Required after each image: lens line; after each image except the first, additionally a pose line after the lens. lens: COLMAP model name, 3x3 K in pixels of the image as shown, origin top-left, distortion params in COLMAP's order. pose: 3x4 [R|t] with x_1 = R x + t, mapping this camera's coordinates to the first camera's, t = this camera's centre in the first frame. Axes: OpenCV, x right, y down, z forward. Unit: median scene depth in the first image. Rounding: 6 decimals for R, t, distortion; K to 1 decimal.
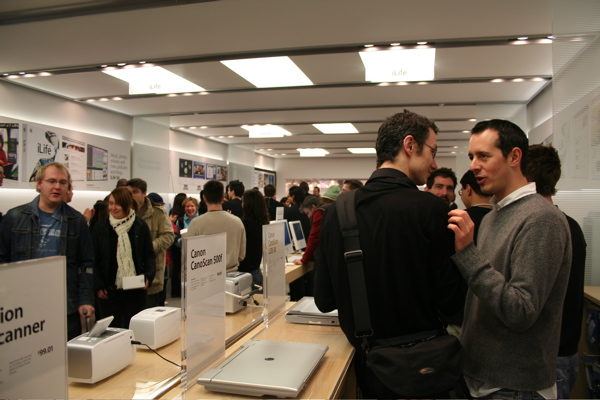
lens RADIAL K [[479.0, 0, 300.9], [0, 479.0, 201.5], [0, 0, 1]] dist [-0.082788, 0.039036]
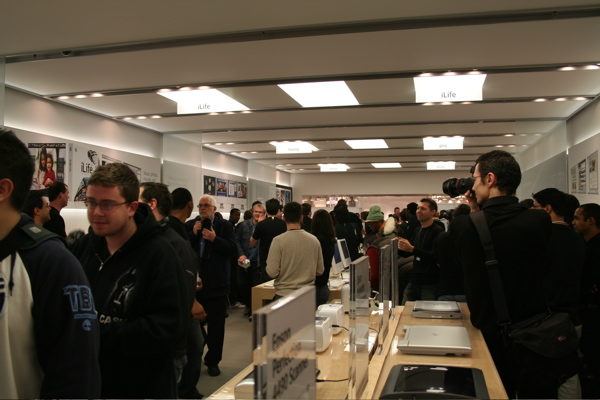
lens RADIAL K [[527.8, 0, 304.3], [0, 527.8, 211.8], [0, 0, 1]] dist [-0.067528, 0.038074]
pose [[0.999993, -0.003732, 0.000857, -0.090368], [0.003743, 0.999907, -0.013095, -0.003181], [-0.000809, 0.013098, 0.999914, -0.114502]]
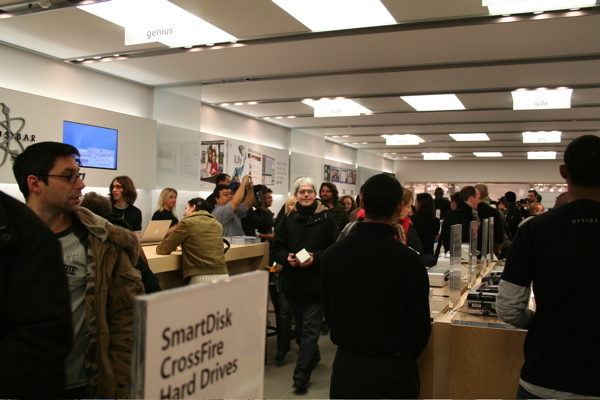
lens RADIAL K [[549.3, 0, 306.0], [0, 549.3, 201.0], [0, 0, 1]] dist [-0.080241, 0.000000]
pose [[0.986498, 0.013319, -0.163229, -0.140100], [-0.014089, 0.999894, -0.003561, -0.001152], [0.163164, 0.005813, 0.986582, -0.408069]]
